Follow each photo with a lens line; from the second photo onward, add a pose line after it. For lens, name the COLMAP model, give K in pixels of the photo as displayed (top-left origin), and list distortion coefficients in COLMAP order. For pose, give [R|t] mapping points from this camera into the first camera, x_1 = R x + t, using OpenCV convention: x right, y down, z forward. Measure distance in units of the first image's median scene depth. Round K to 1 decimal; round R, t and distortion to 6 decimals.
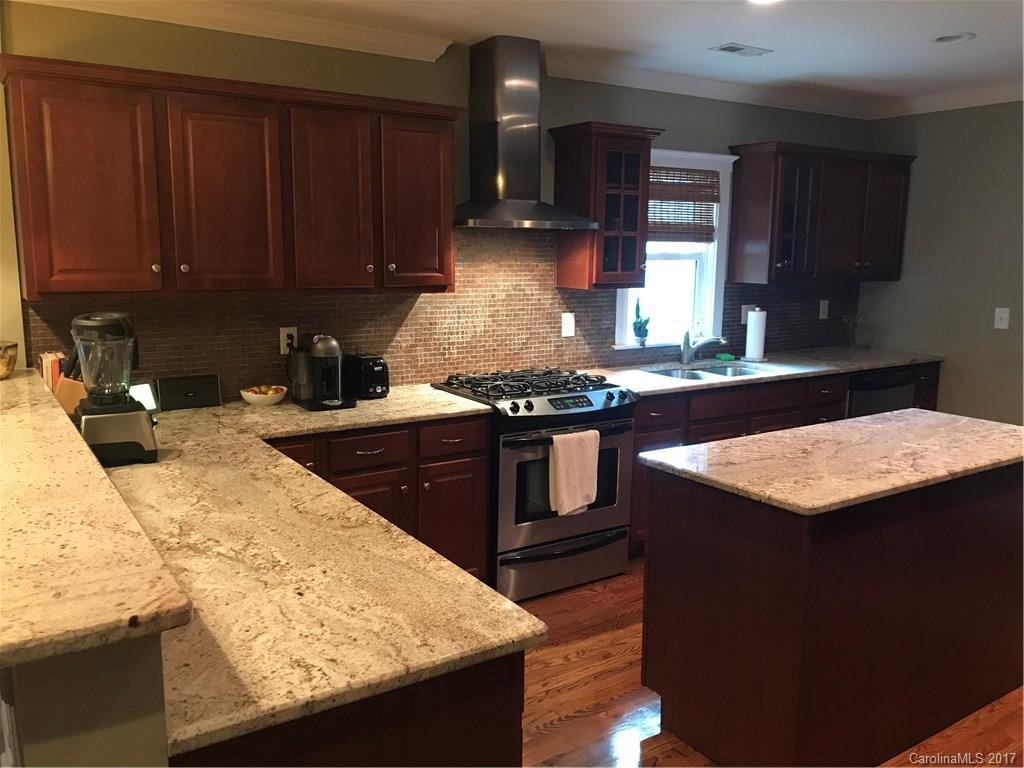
lens RADIAL K [[839.8, 0, 505.5], [0, 839.8, 384.7], [0, 0, 1]] dist [0.037660, -0.034624]
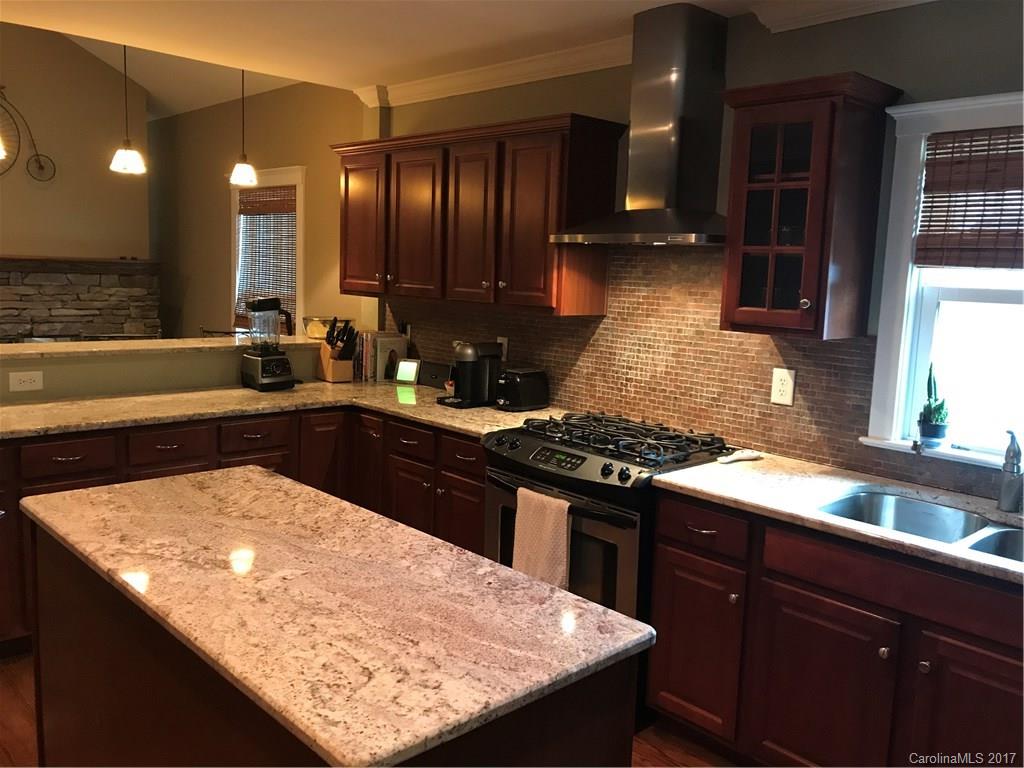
lens RADIAL K [[839.8, 0, 506.0], [0, 839.8, 380.4], [0, 0, 1]] dist [0.037660, -0.034624]
pose [[0.175634, 0.130726, -0.975737, 0.740937], [-0.192572, 0.976559, 0.096173, -0.104781], [0.965437, 0.171009, 0.196691, 0.692470]]
